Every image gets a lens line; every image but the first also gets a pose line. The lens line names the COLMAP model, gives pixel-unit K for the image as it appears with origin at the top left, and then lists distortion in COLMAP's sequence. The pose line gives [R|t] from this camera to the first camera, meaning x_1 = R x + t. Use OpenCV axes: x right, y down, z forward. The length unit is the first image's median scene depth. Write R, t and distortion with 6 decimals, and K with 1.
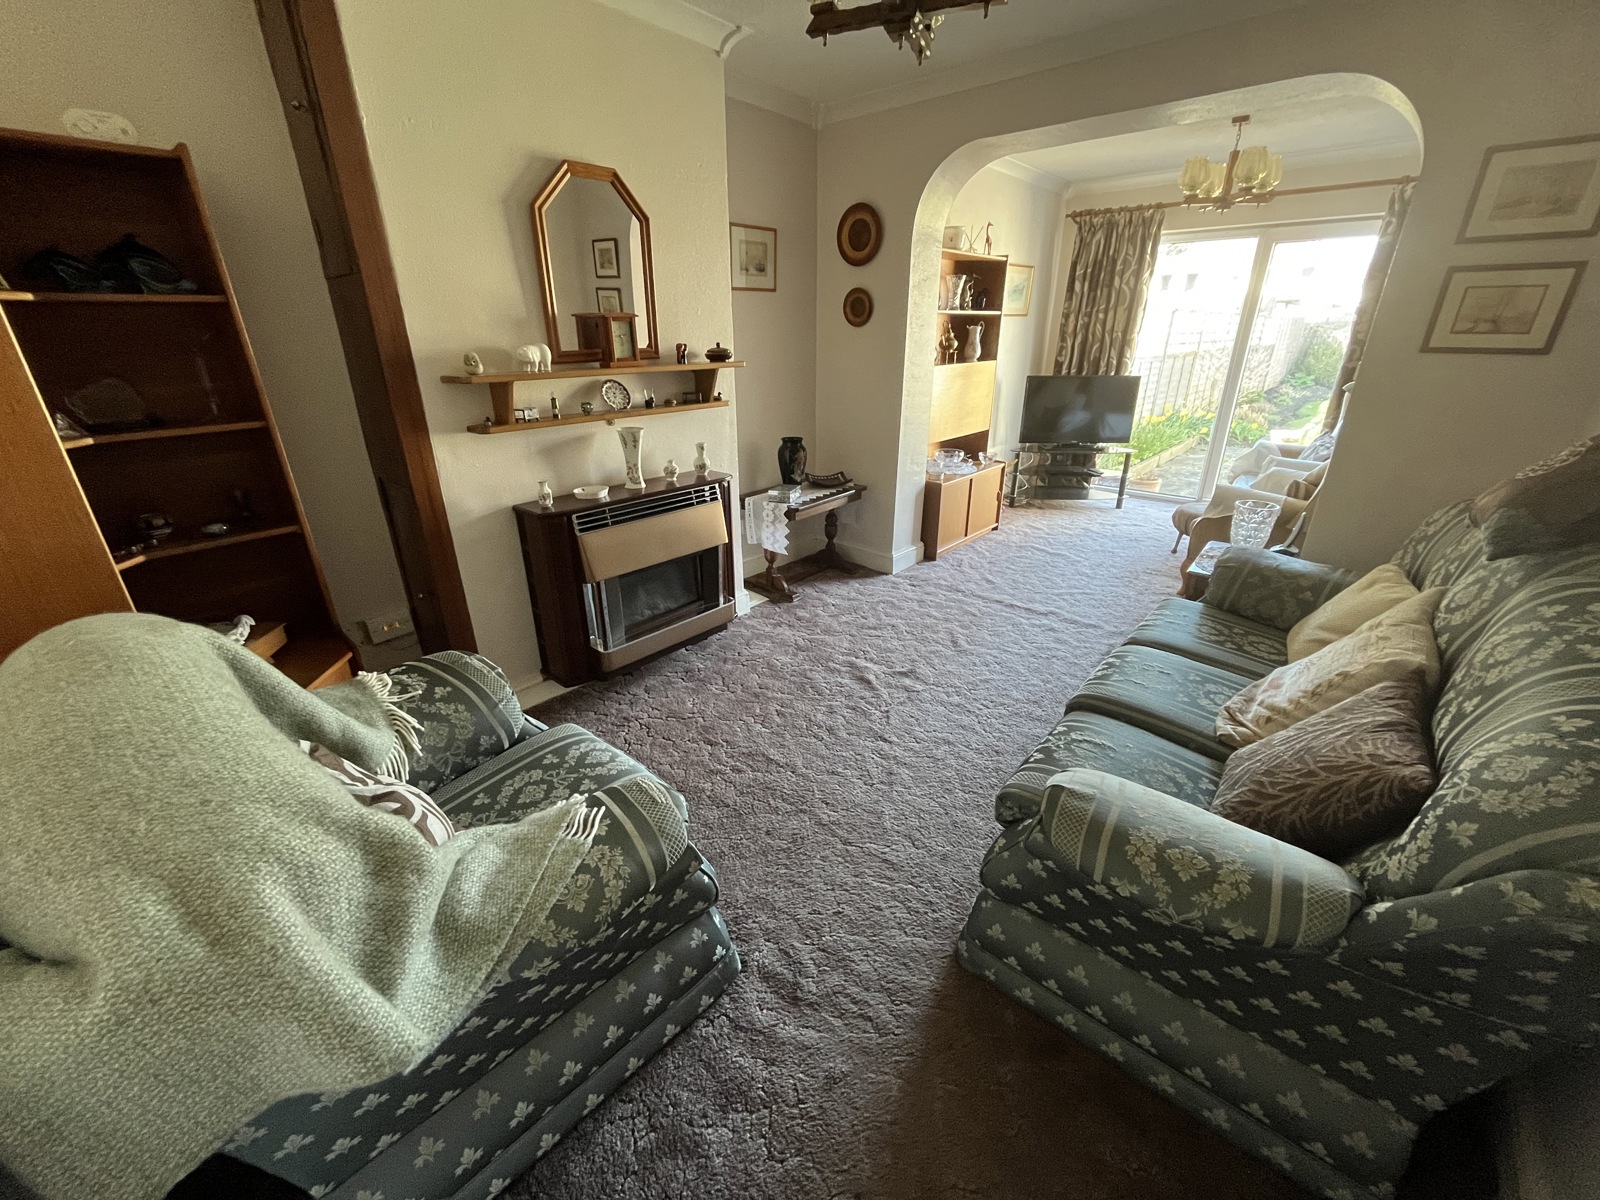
lens RADIAL K [[645.4, 0, 798.2], [0, 645.4, 591.4], [0, 0, 1]] dist [0.001561, 0.000165]
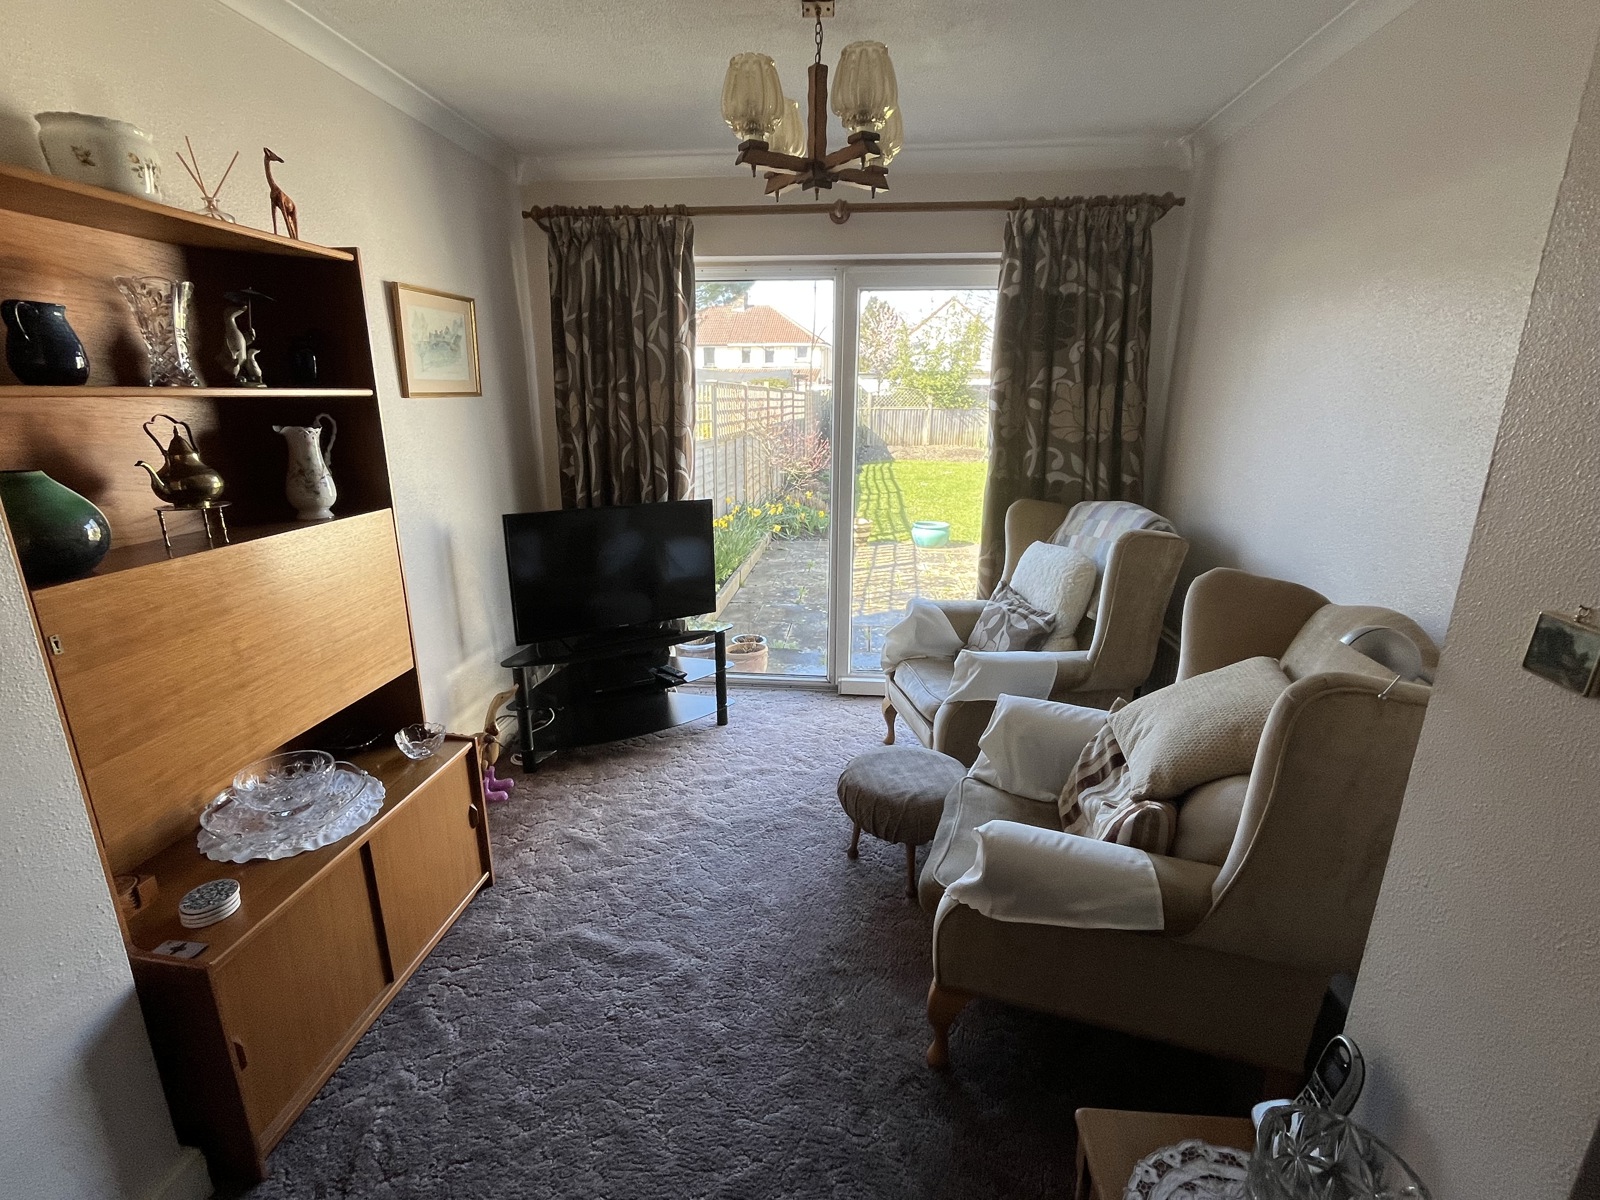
lens RADIAL K [[718.5, 0, 795.0], [0, 718.5, 597.0], [0, 0, 1]] dist [-0.001100, -0.000107]
pose [[0.813436, -0.150146, 0.561941, 0.228486], [0.214133, 0.975559, -0.049307, -0.208250], [-0.540803, 0.160438, 0.825707, 0.464768]]
